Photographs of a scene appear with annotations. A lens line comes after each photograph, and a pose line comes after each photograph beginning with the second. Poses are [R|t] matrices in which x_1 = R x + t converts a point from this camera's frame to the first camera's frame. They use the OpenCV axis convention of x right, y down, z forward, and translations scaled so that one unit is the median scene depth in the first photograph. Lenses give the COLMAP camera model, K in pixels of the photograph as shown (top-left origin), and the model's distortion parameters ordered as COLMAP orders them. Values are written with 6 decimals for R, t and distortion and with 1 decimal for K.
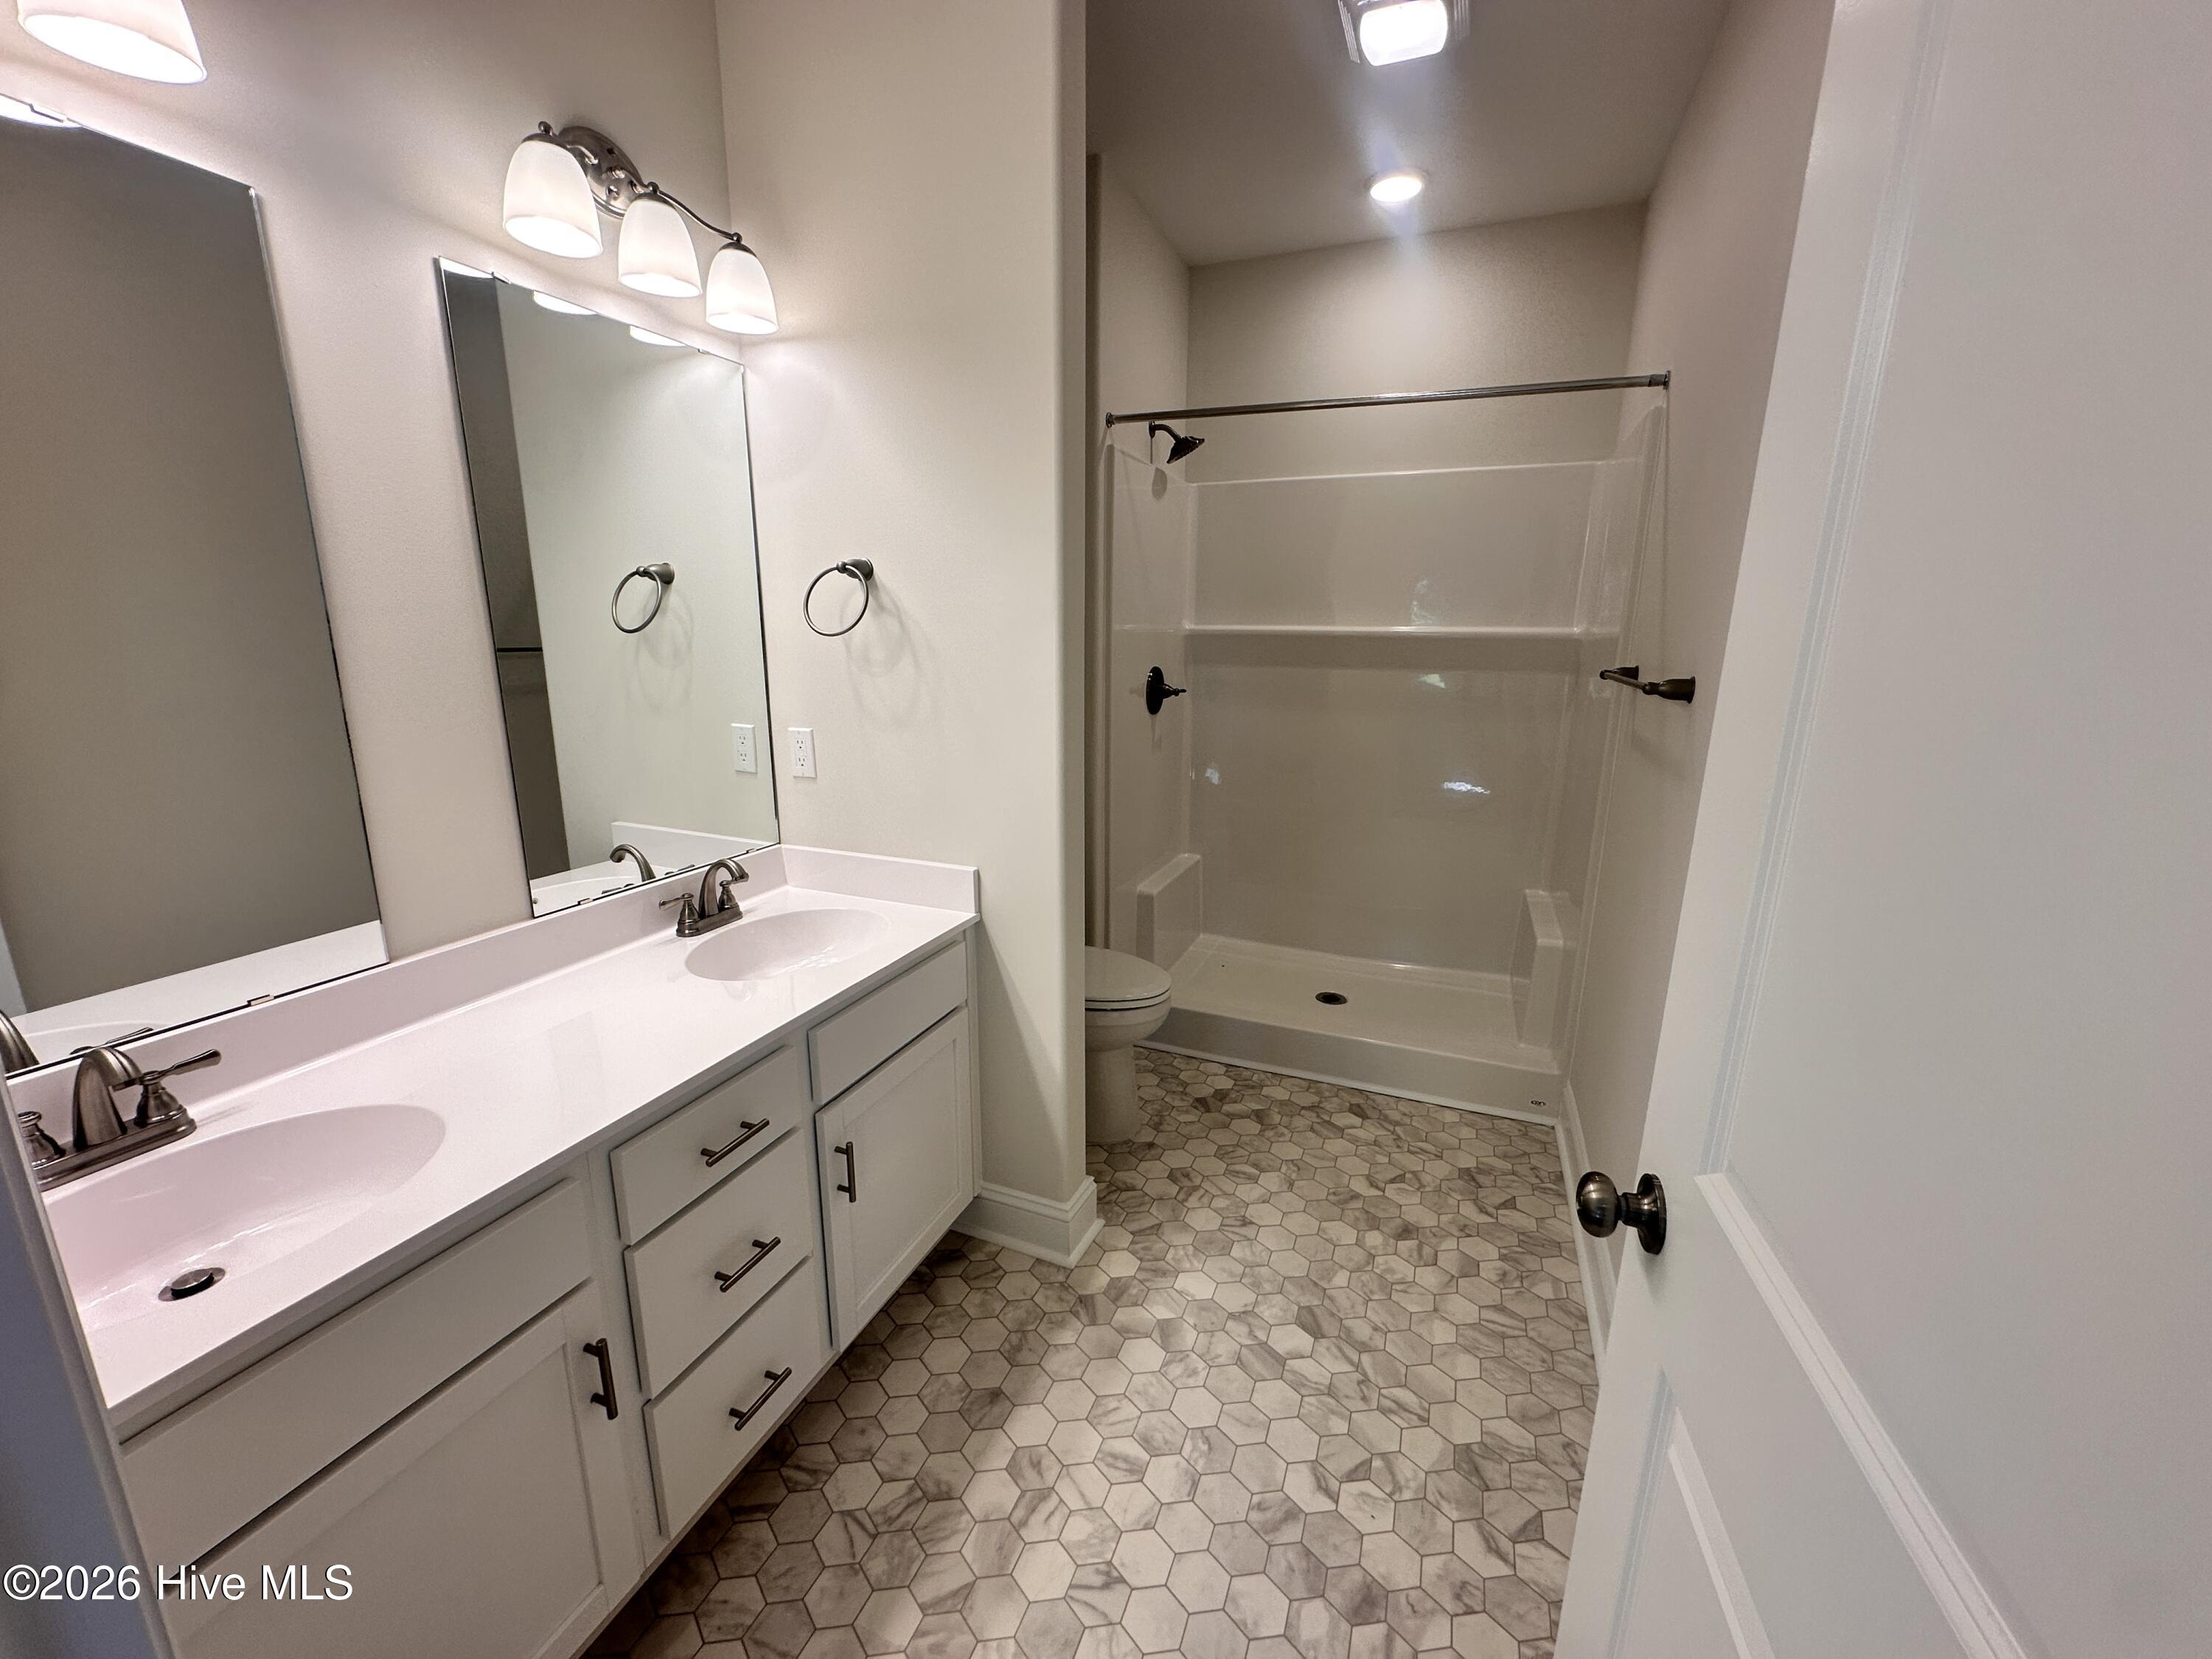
lens RADIAL K [[878.2, 0, 1077.2], [0, 878.2, 925.2], [0, 0, 1]] dist [0.000656, -0.000076]
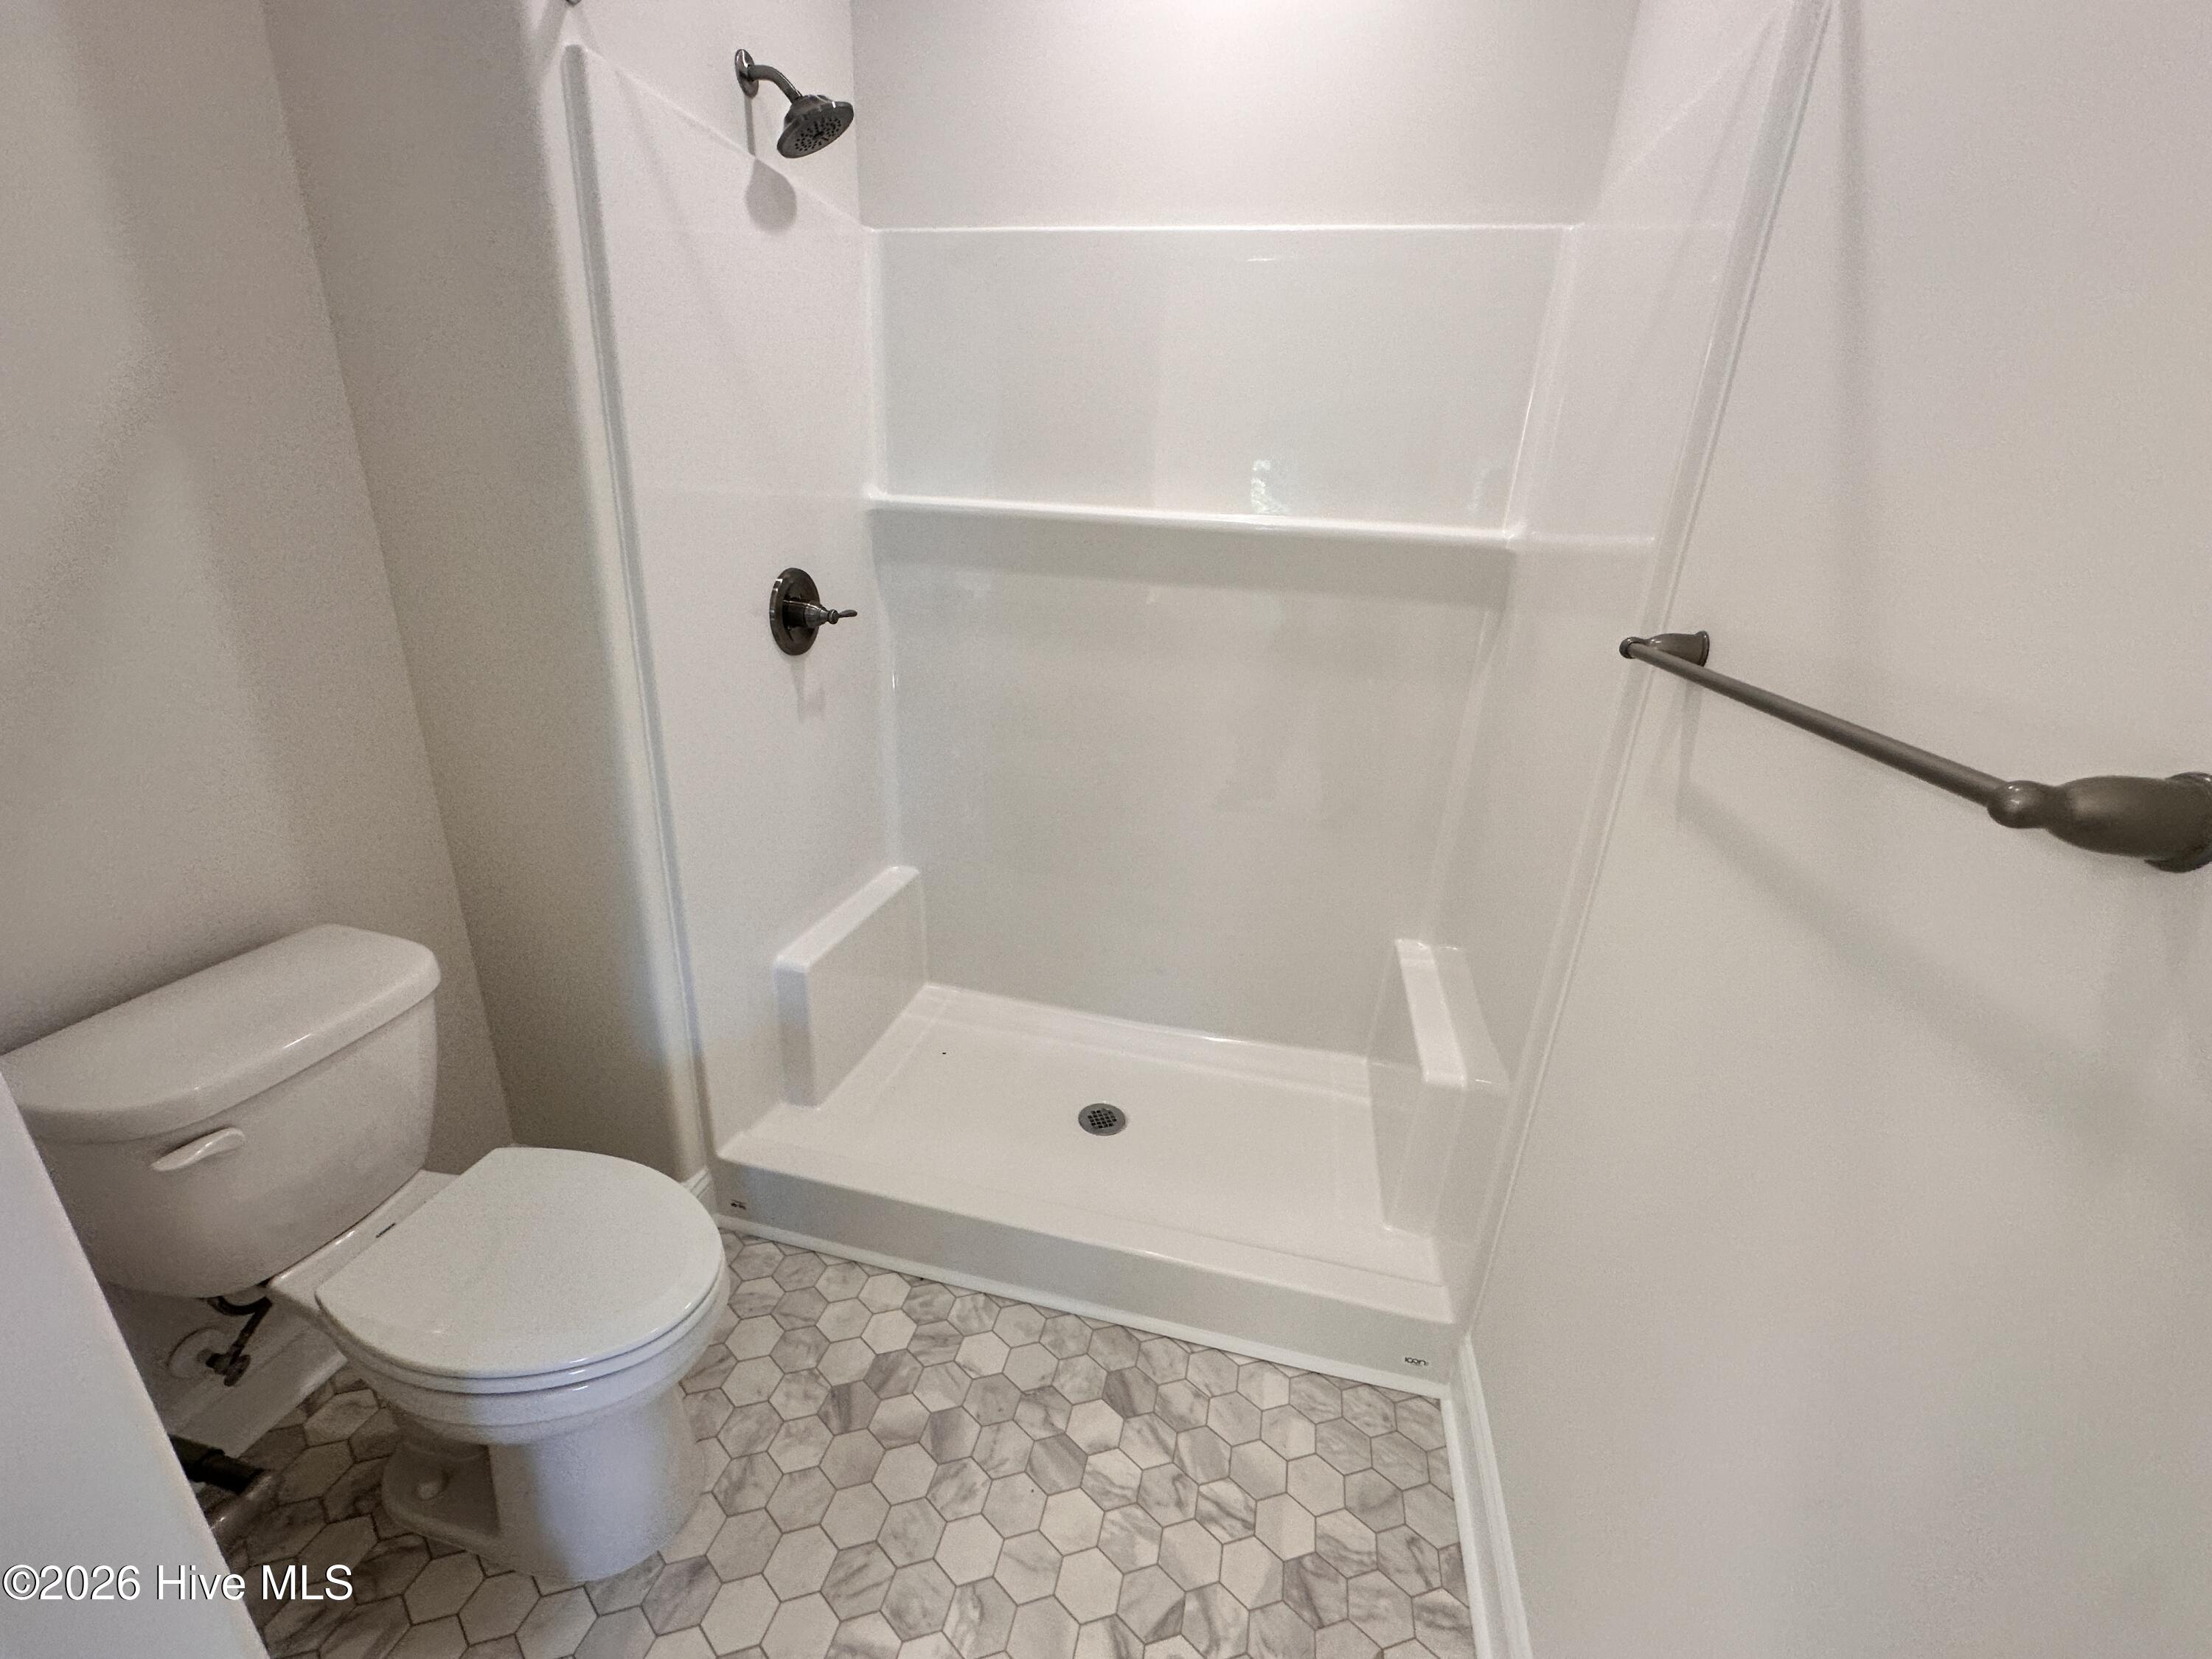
lens RADIAL K [[878.2, 0, 1072.8], [0, 878.2, 910.4], [0, 0, 1]] dist [0.000656, -0.000076]
pose [[0.988077, -0.028473, 0.151307, 0.124452], [0.012386, 0.994266, 0.106219, -0.094156], [-0.153464, -0.103078, 0.982763, 0.279422]]
